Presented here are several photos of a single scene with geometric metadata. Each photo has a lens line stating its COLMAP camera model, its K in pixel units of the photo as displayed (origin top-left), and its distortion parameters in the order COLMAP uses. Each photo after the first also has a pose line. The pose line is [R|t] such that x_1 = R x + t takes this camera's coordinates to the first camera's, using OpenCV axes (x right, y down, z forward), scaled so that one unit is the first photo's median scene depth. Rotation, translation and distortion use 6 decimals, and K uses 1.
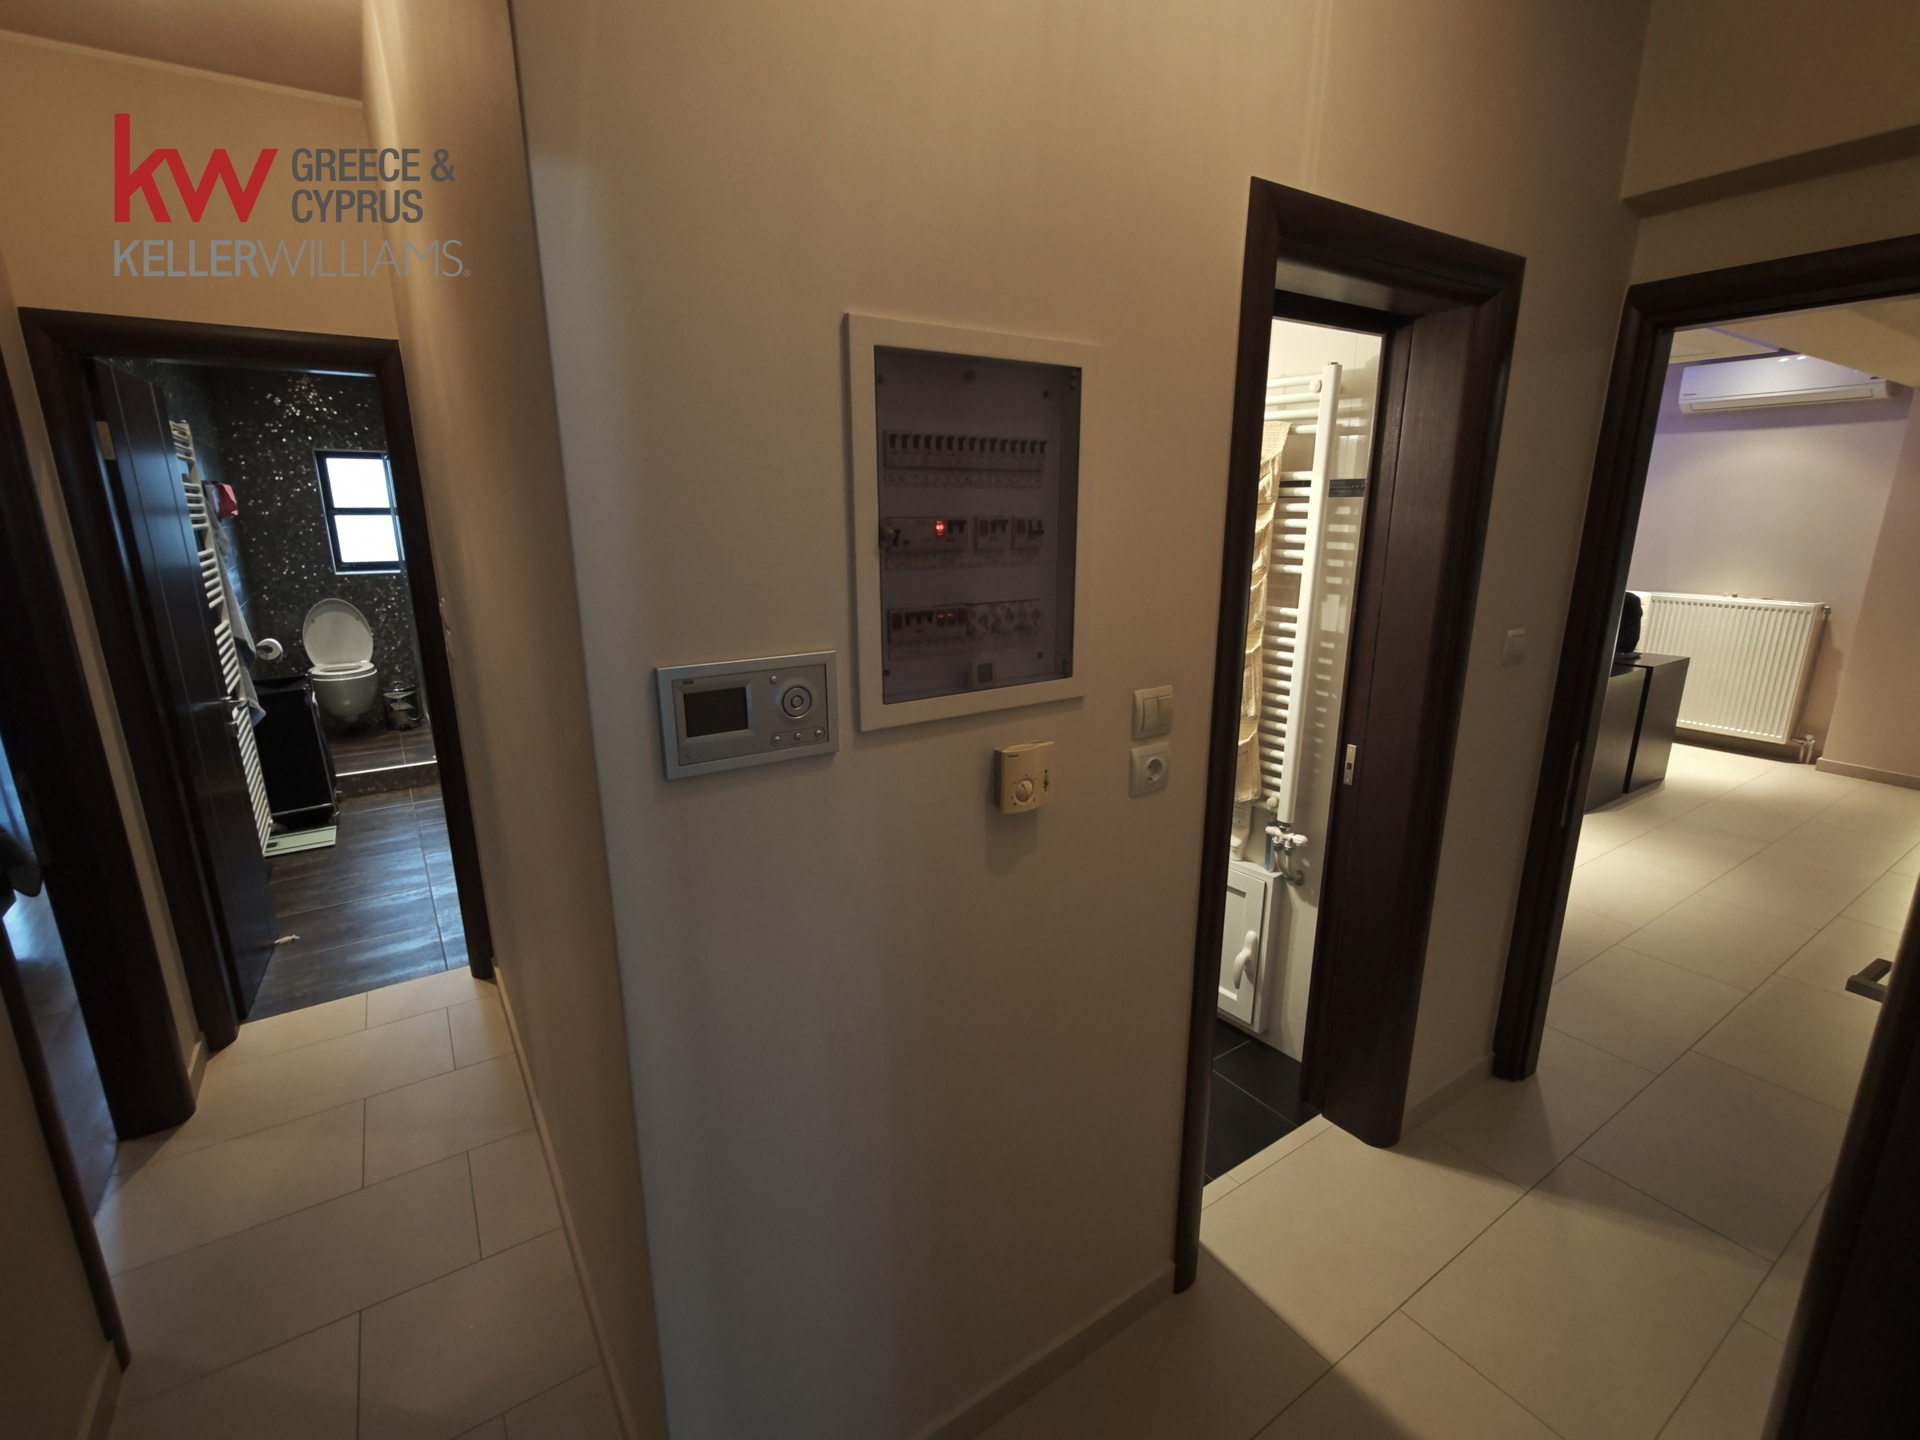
lens RADIAL K [[839.0, 0, 958.8], [0, 839.0, 712.9], [0, 0, 1]] dist [-0.001068, -0.000734]
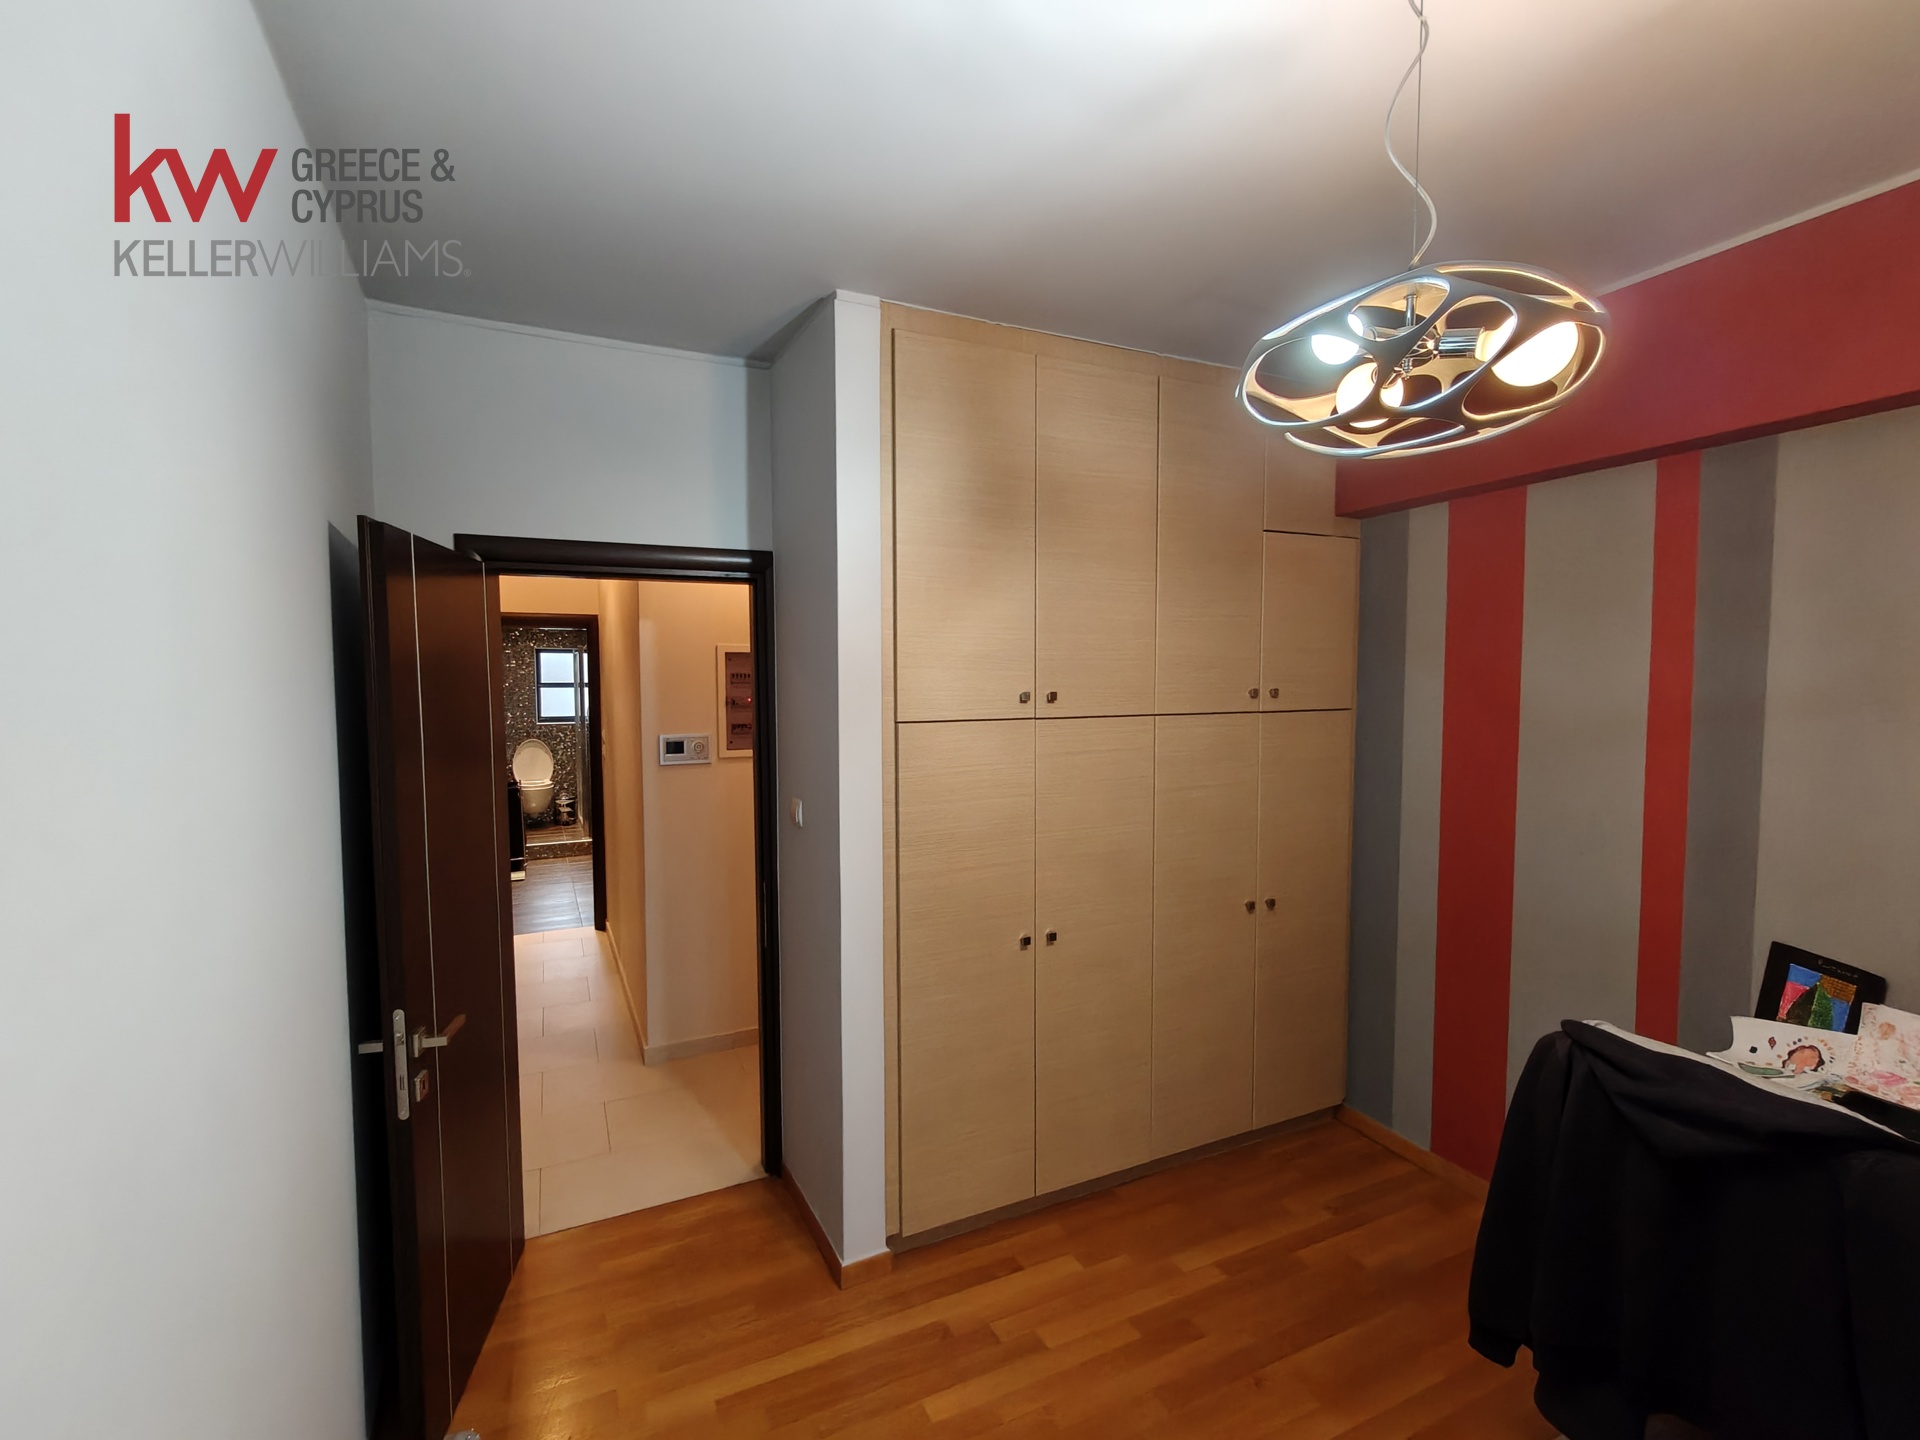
lens RADIAL K [[839.0, 0, 965.5], [0, 839.0, 720.7], [0, 0, 1]] dist [-0.001068, -0.000734]
pose [[0.991775, 0.008345, -0.127721, 0.266507], [-0.031834, 0.982598, -0.182999, 0.094821], [0.123971, 0.185559, 0.974781, -0.453507]]
